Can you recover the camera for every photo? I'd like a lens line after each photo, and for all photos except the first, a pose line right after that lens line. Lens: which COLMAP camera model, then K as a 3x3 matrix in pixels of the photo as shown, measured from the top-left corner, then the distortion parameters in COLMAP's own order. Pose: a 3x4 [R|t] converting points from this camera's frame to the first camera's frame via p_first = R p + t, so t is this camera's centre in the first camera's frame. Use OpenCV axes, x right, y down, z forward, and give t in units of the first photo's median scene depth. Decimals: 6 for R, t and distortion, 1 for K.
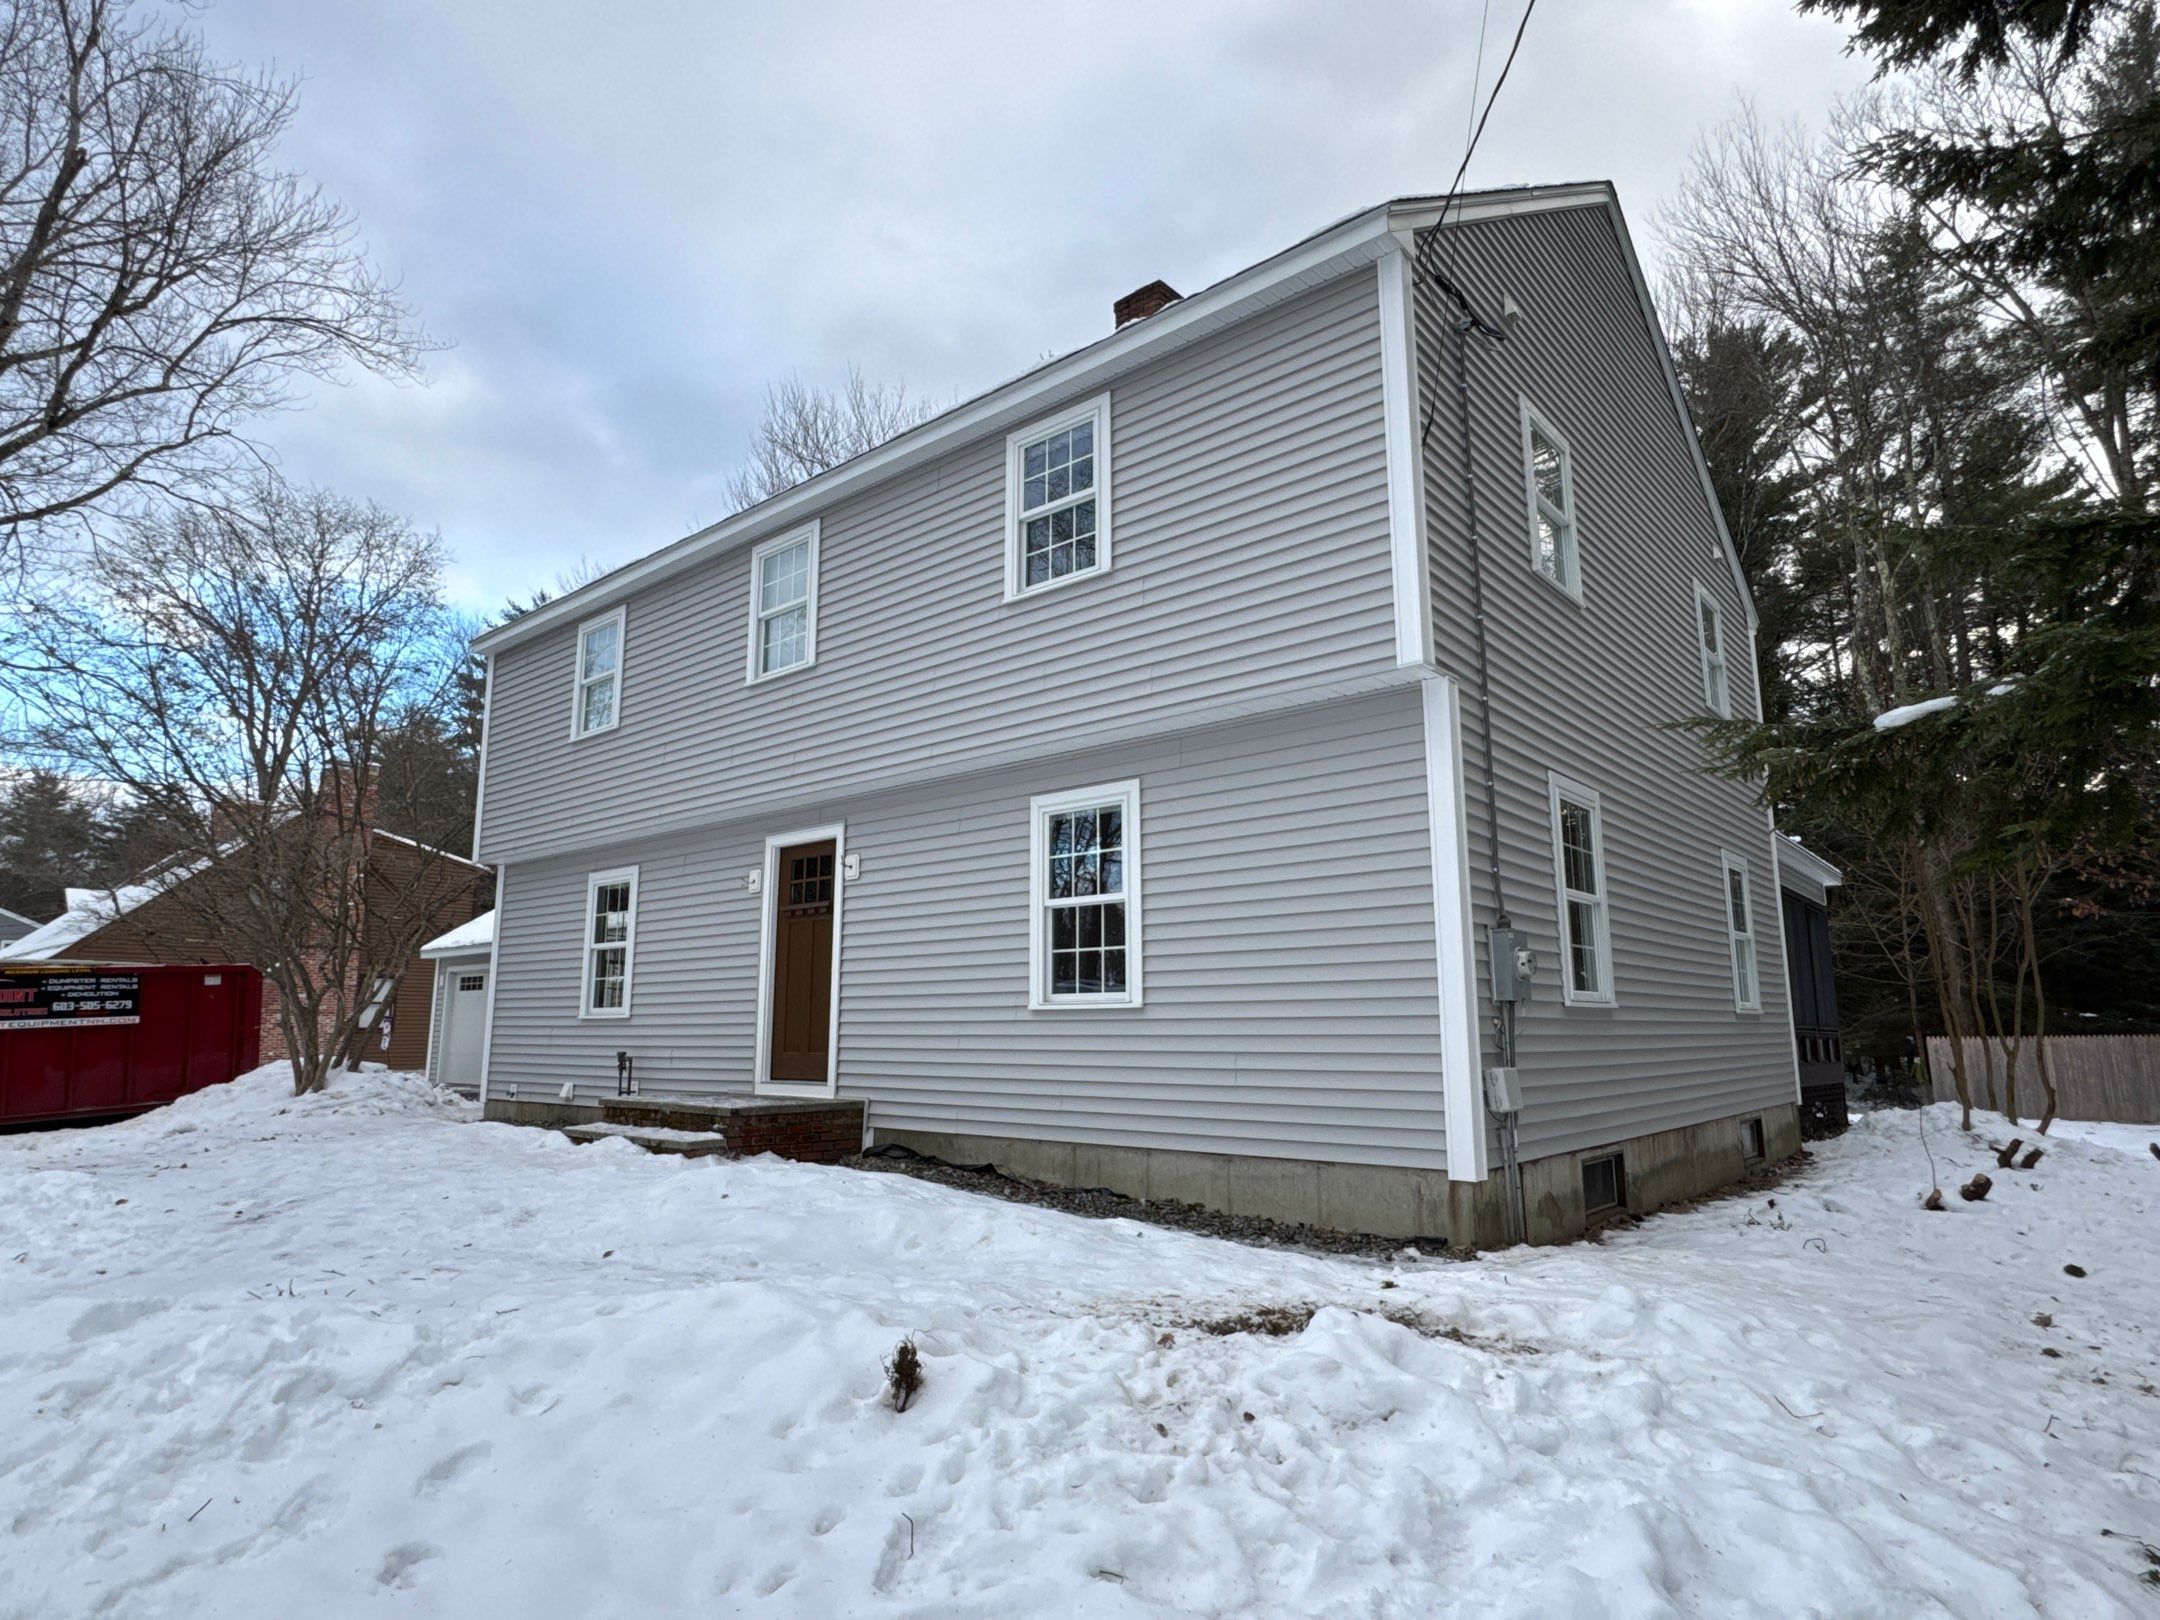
lens RADIAL K [[1183.3, 0, 1080.0], [0, 1183.3, 810.0], [0, 0, 1]] dist [-0.001135, -0.000292]
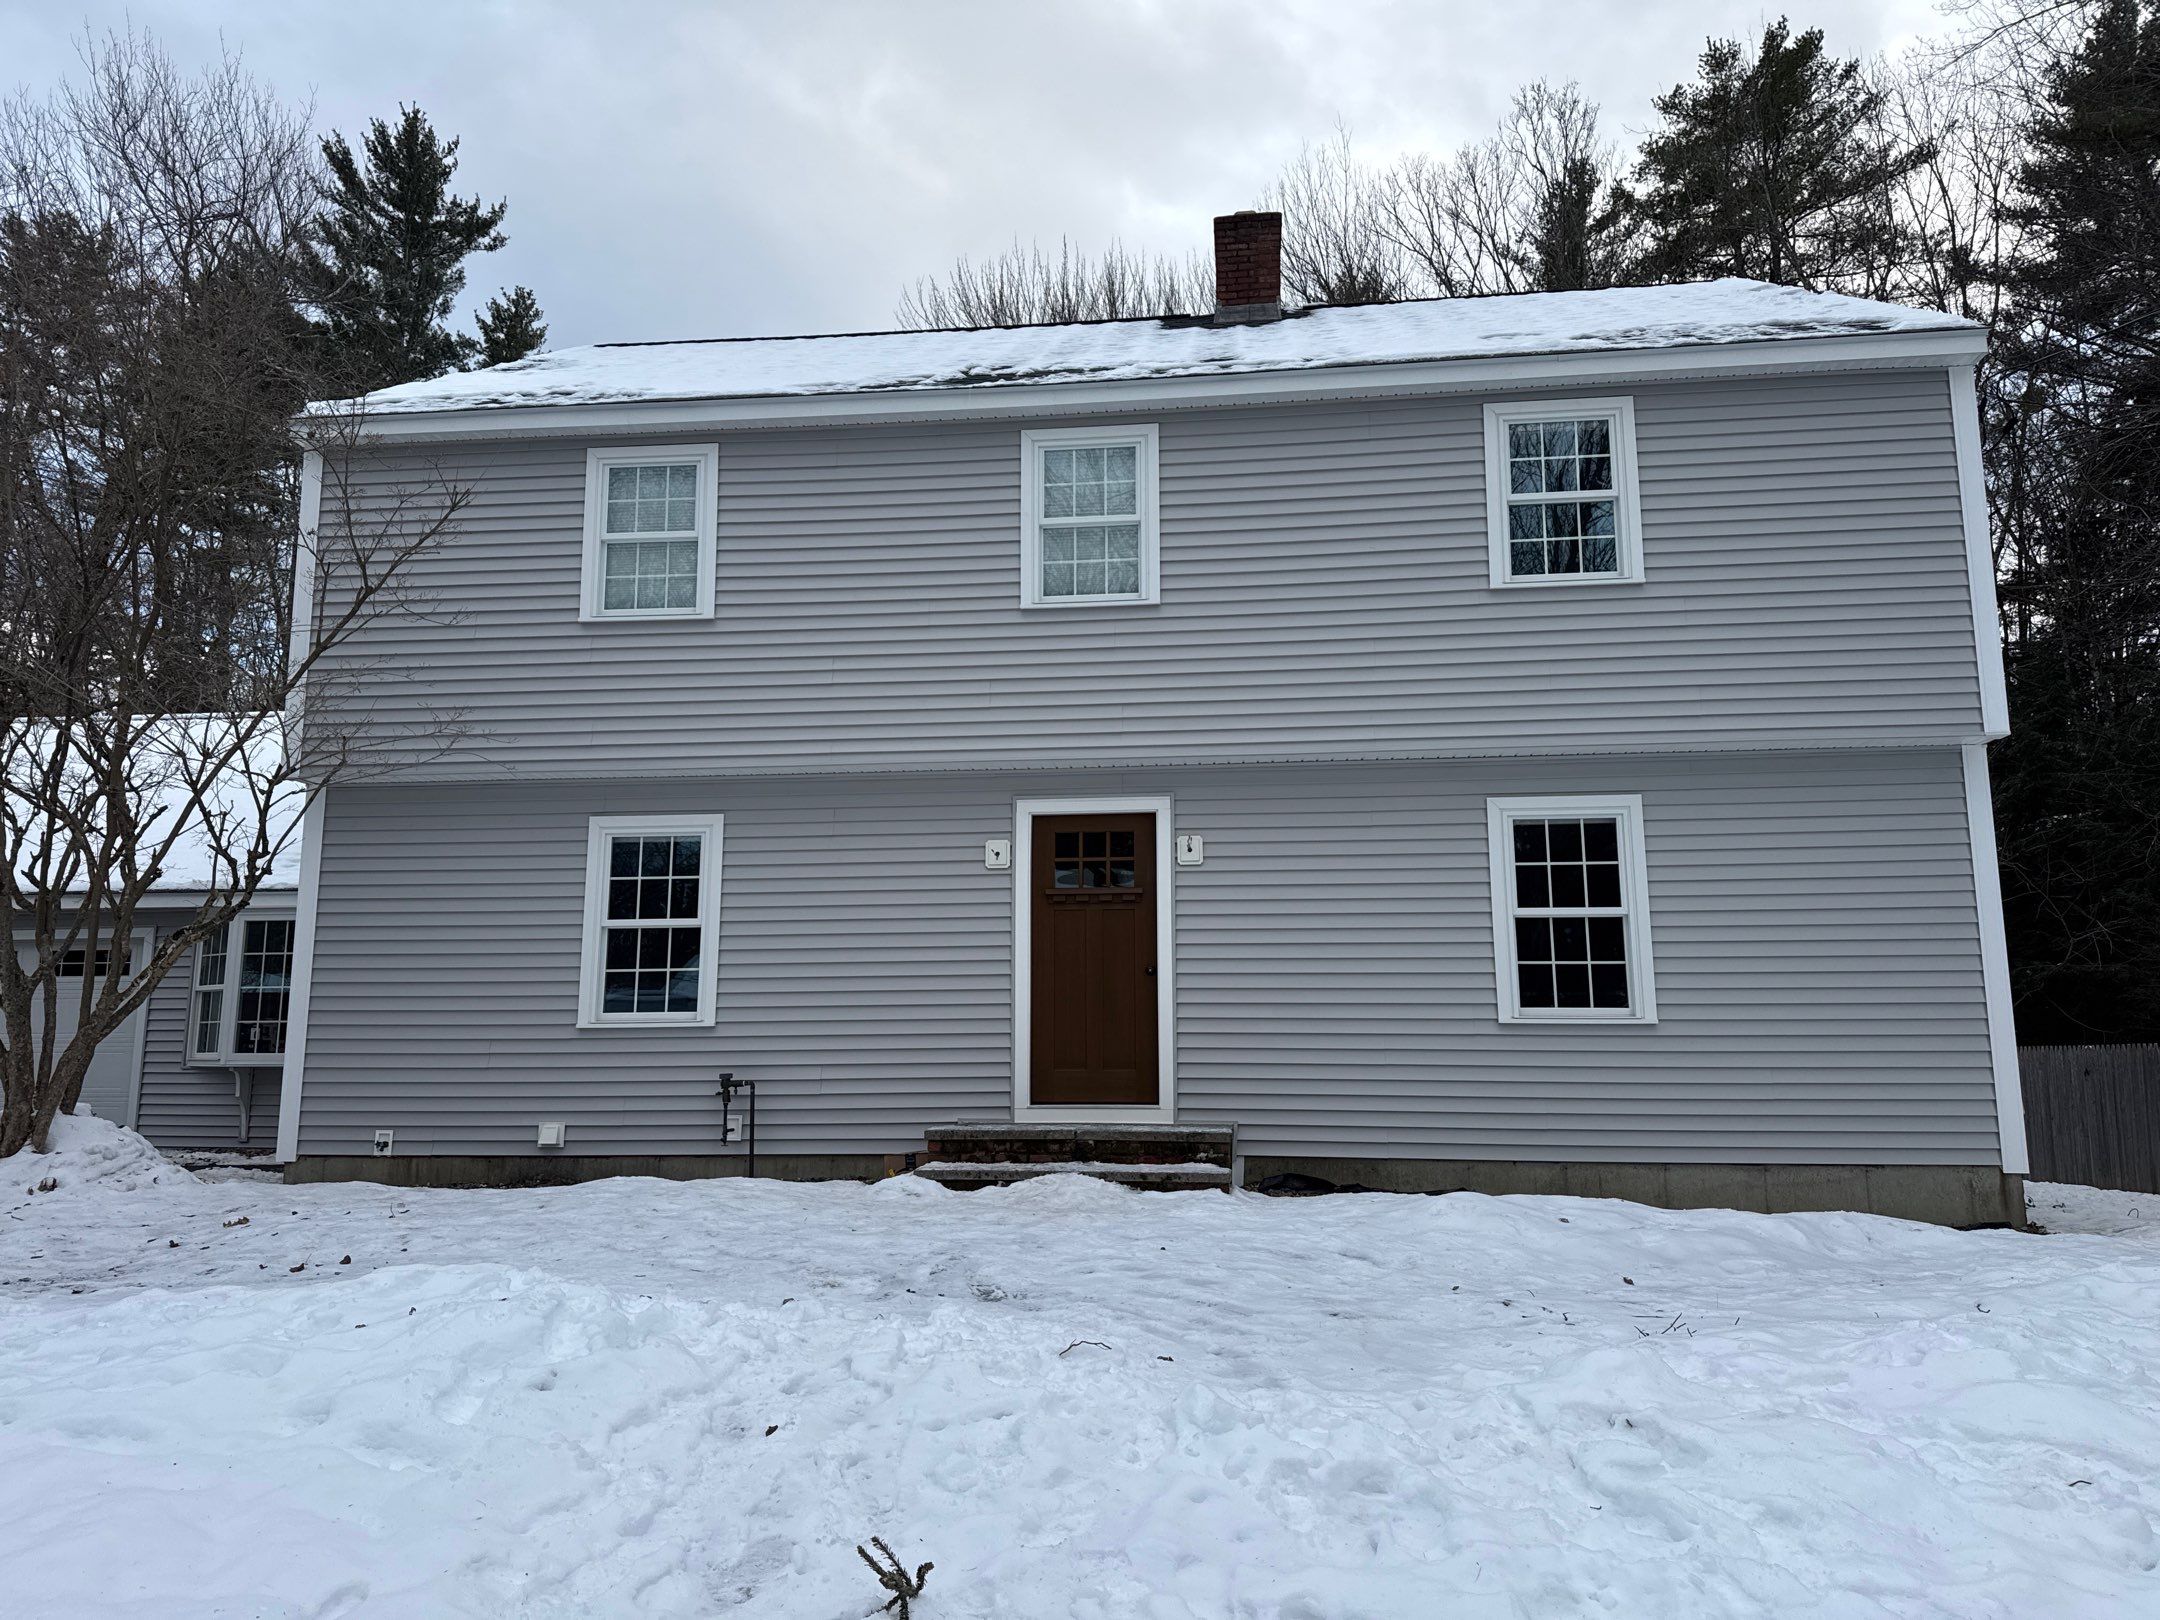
lens RADIAL K [[1484.2, 0, 1072.0], [0, 1484.2, 811.6], [0, 0, 1]] dist [0.067703, -0.077165]
pose [[0.836730, 0.097030, 0.538951, -0.820131], [-0.102969, 0.994500, -0.019183, 0.049069], [-0.537847, -0.039444, 0.842119, 0.156325]]
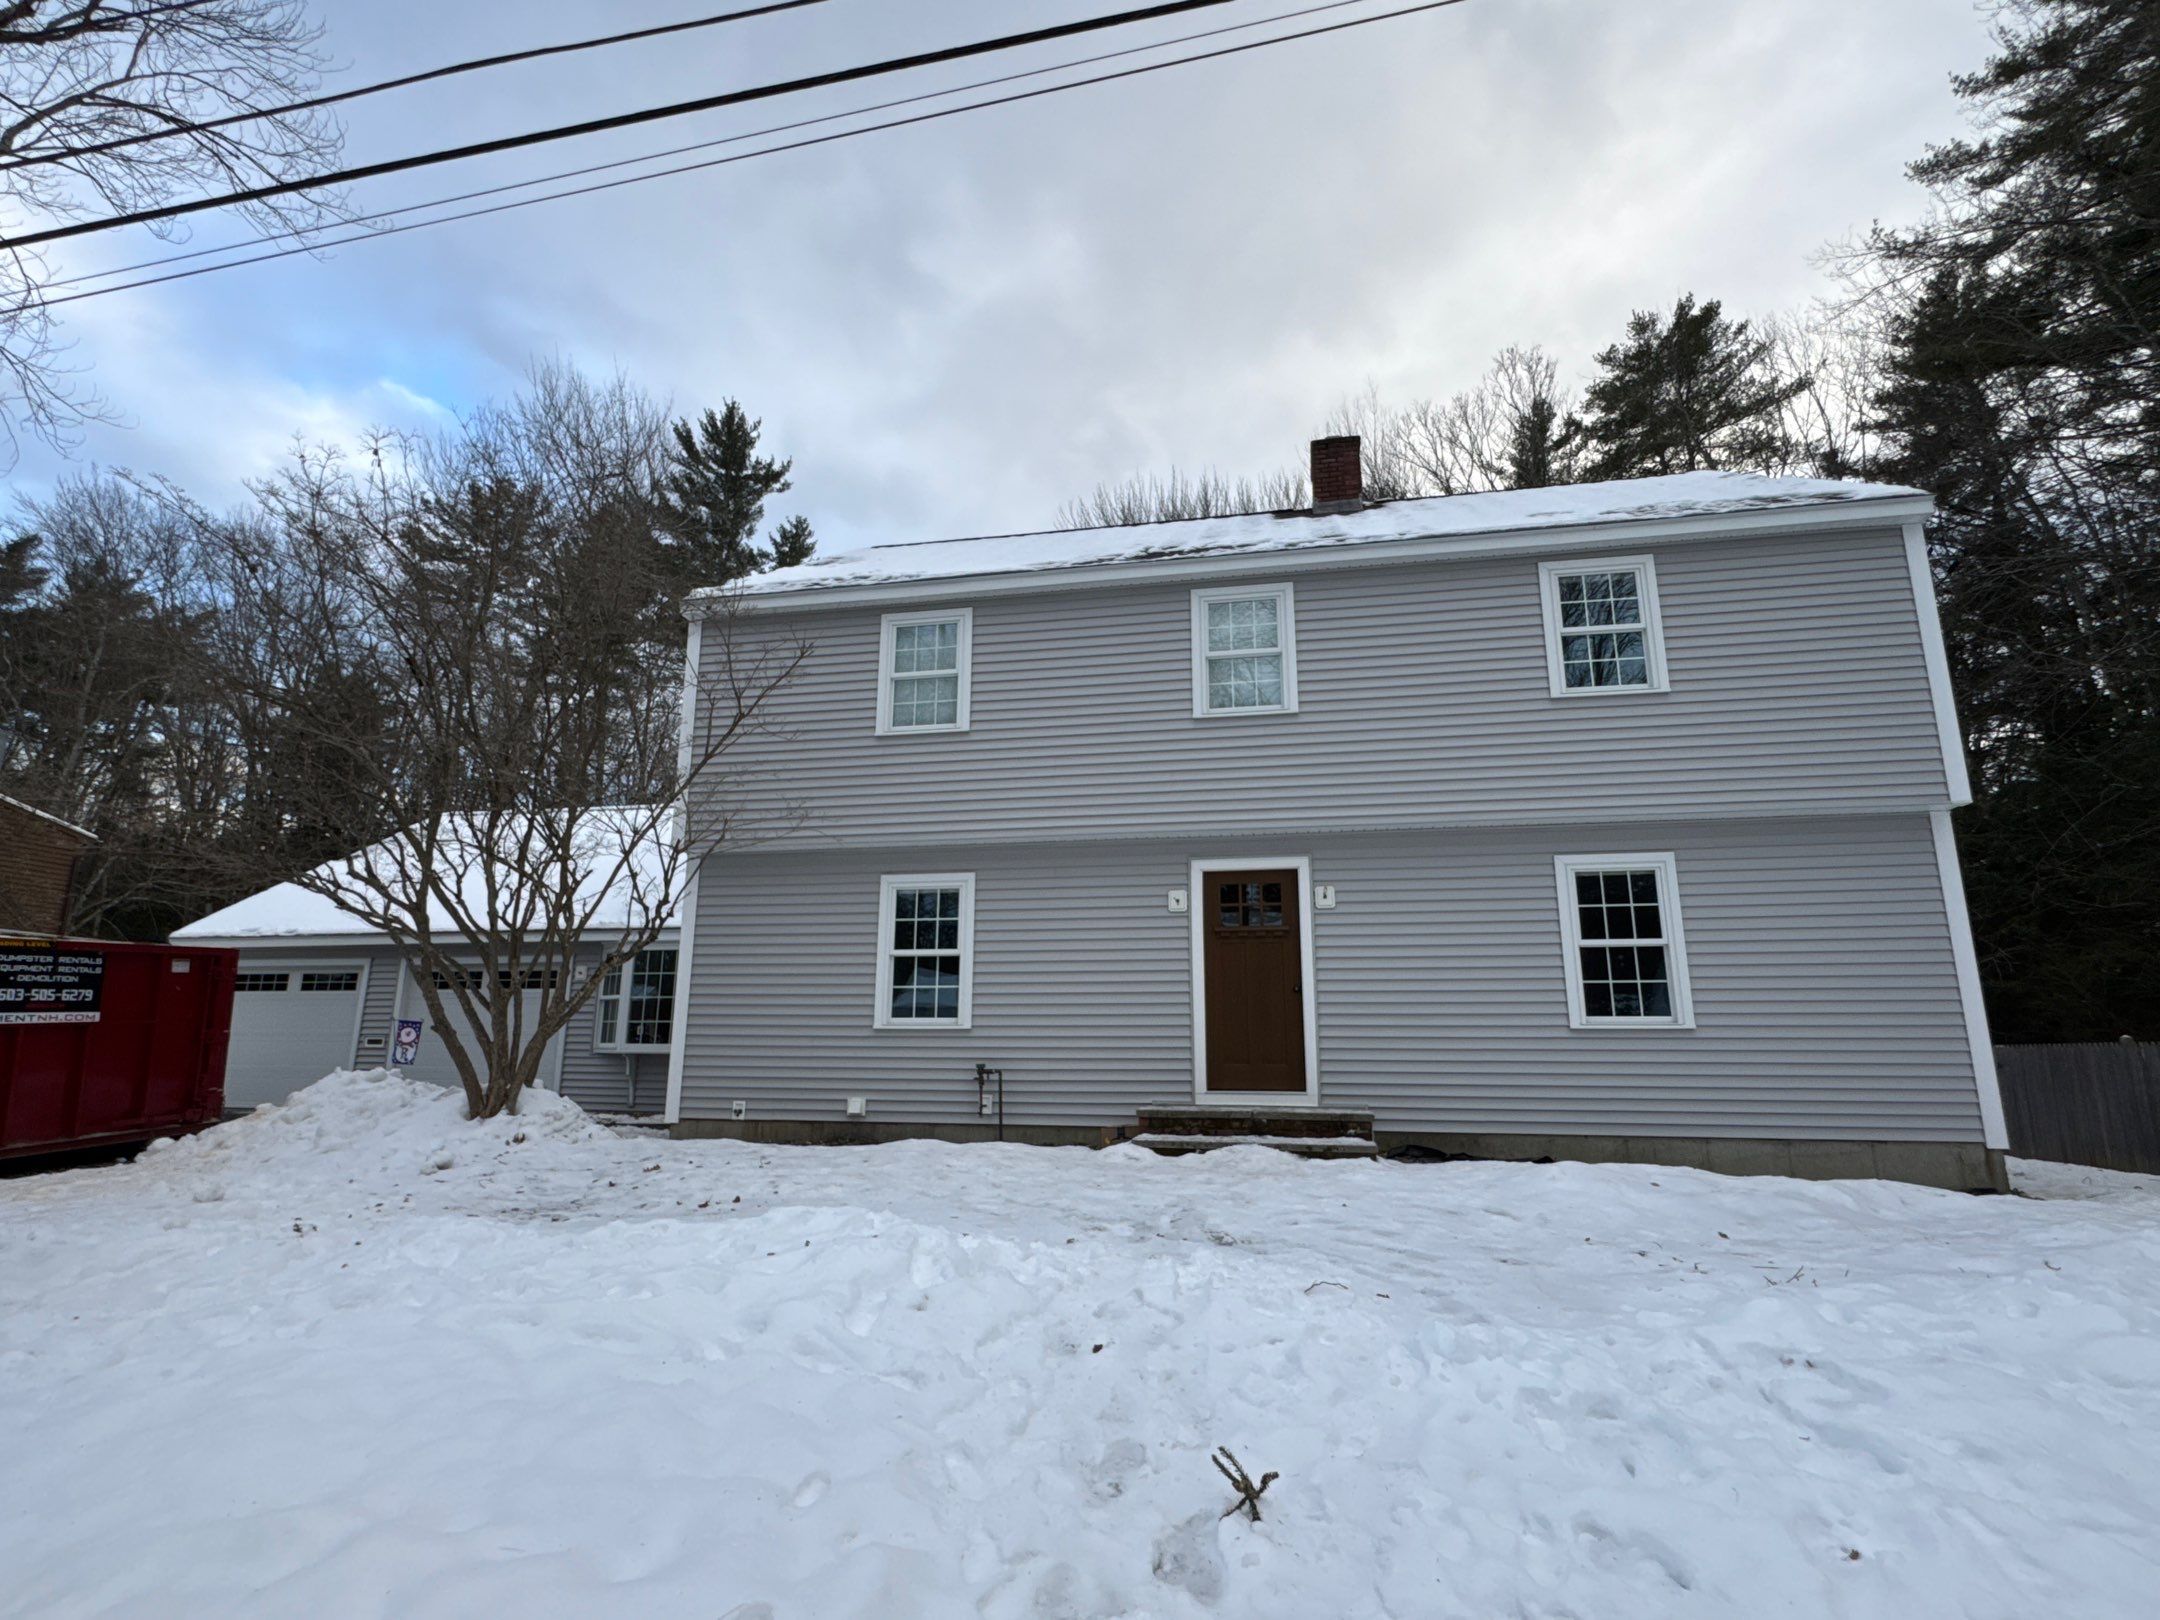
lens RADIAL K [[1066.5, 0, 1080.0], [0, 1066.5, 810.0], [0, 0, 1]] dist [-0.012492, 0.010071]
pose [[0.879817, 0.117156, 0.460648, -0.854225], [-0.096458, 0.992990, -0.068317, 0.056604], [-0.465423, 0.015673, 0.884950, 0.212896]]
